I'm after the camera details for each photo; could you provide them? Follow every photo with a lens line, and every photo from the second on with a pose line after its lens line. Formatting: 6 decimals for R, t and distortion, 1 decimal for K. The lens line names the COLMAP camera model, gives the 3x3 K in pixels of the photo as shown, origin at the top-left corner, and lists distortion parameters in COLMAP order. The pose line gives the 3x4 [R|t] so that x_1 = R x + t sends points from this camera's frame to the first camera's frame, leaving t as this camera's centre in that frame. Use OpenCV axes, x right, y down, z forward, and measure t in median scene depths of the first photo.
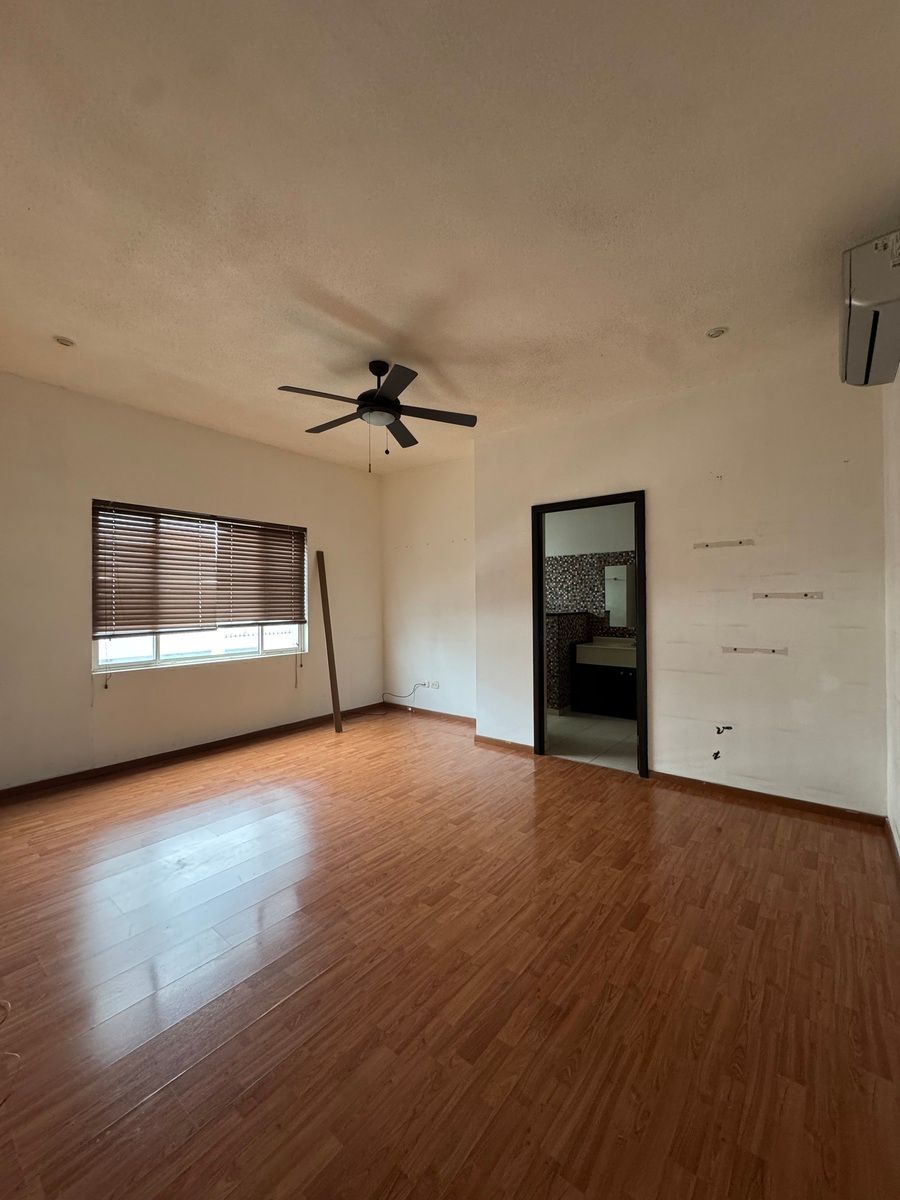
lens RADIAL K [[479.4, 0, 453.3], [0, 479.4, 600.3], [0, 0, 1]] dist [-0.001980, -0.000247]
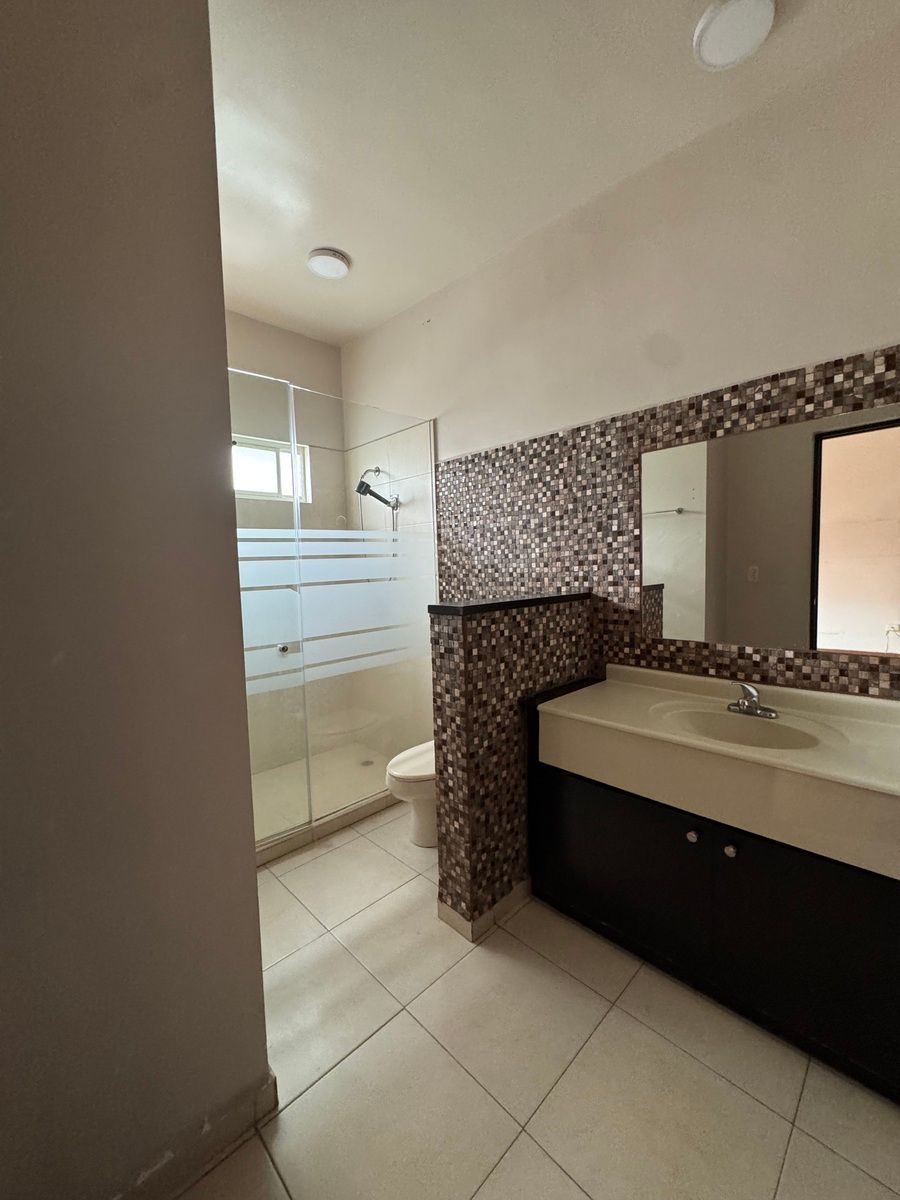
lens RADIAL K [[479.4, 0, 453.3], [0, 479.4, 600.3], [0, 0, 1]] dist [-0.001980, -0.000247]
pose [[0.991556, -0.014997, -0.128812, 0.223549], [0.024403, 0.997124, 0.071756, 0.002146], [0.127366, -0.074293, 0.989070, 0.636573]]
